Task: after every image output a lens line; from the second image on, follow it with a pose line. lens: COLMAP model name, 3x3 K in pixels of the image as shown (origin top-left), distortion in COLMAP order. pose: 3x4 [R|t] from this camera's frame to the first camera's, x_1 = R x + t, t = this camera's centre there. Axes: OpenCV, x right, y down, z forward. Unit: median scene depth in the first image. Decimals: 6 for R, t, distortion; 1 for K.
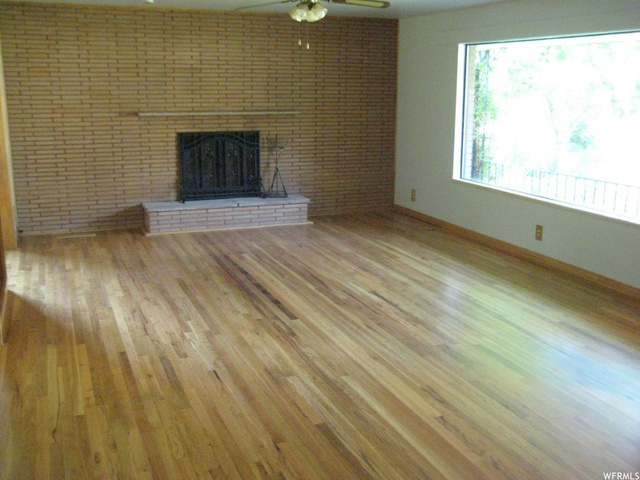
lens RADIAL K [[671.9, 0, 320.4], [0, 671.9, 239.0], [0, 0, 1]] dist [-0.094370, 0.000000]
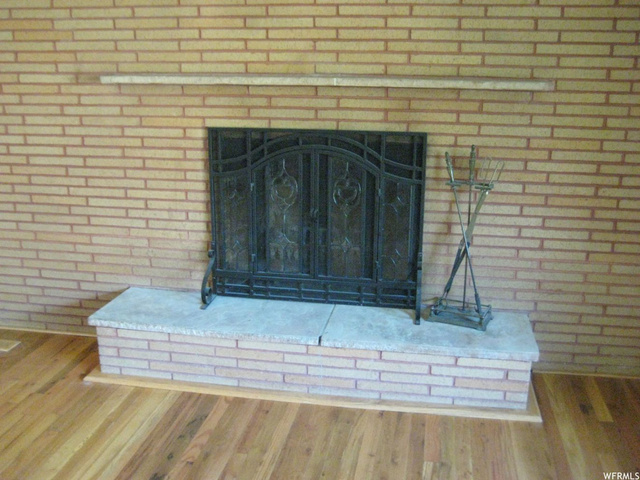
lens RADIAL K [[671.9, 0, 322.5], [0, 671.9, 244.3], [0, 0, 1]] dist [-0.094370, 0.000000]
pose [[0.851386, 0.141981, -0.504959, 0.051007], [-0.118588, 0.989846, 0.078373, -0.127285], [0.510959, -0.006843, 0.859578, 0.679748]]
